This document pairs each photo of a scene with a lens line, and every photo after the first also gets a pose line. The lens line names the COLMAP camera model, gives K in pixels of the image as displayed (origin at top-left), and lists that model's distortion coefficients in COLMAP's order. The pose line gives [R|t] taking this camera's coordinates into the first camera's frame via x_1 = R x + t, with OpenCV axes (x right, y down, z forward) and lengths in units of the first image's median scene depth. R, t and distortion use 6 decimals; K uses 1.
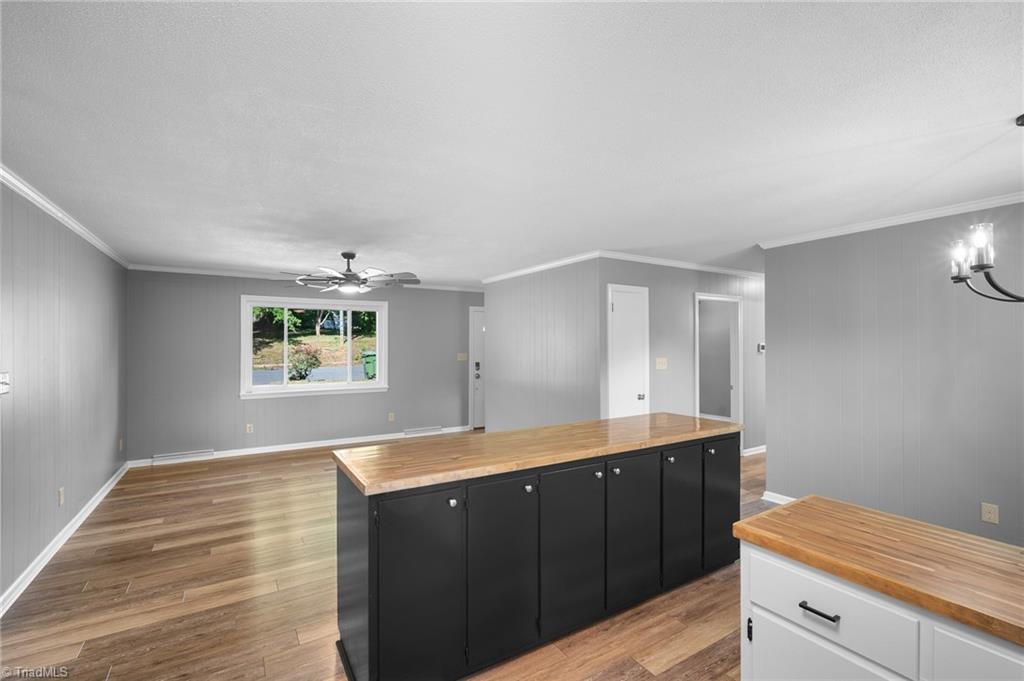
lens RADIAL K [[451.9, 0, 508.5], [0, 451.9, 343.7], [0, 0, 1]] dist [-0.002112, -0.000036]
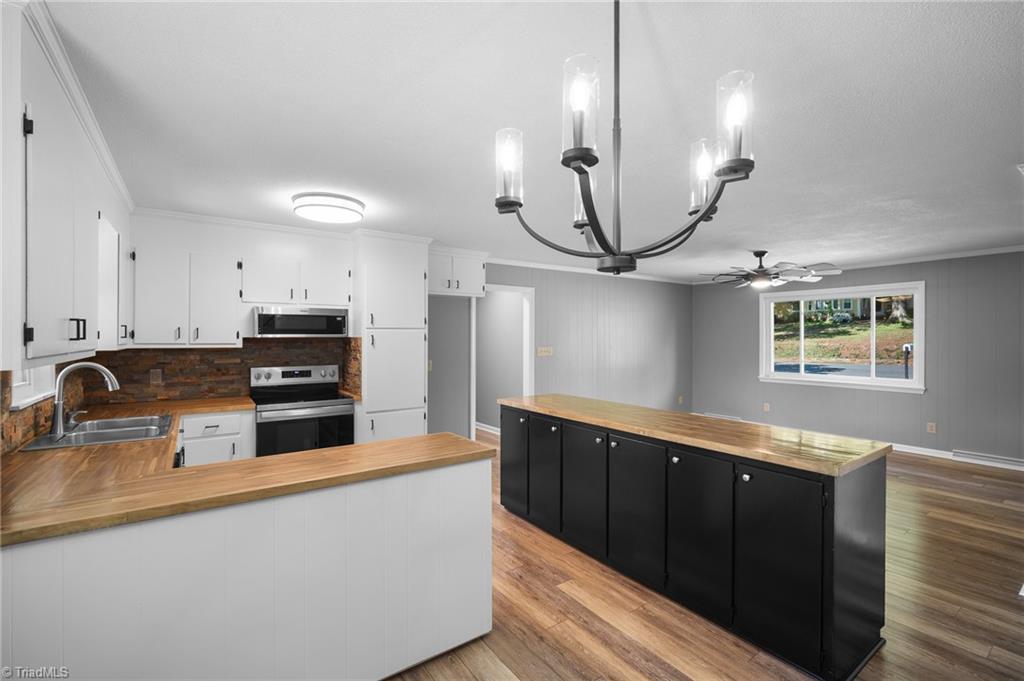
lens RADIAL K [[451.9, 0, 516.6], [0, 451.9, 339.2], [0, 0, 1]] dist [-0.002112, -0.000036]
pose [[0.072445, 0.003900, -0.997365, 0.690248], [0.004535, 0.999981, 0.004240, 0.003264], [0.997362, -0.004830, 0.072426, 0.335910]]
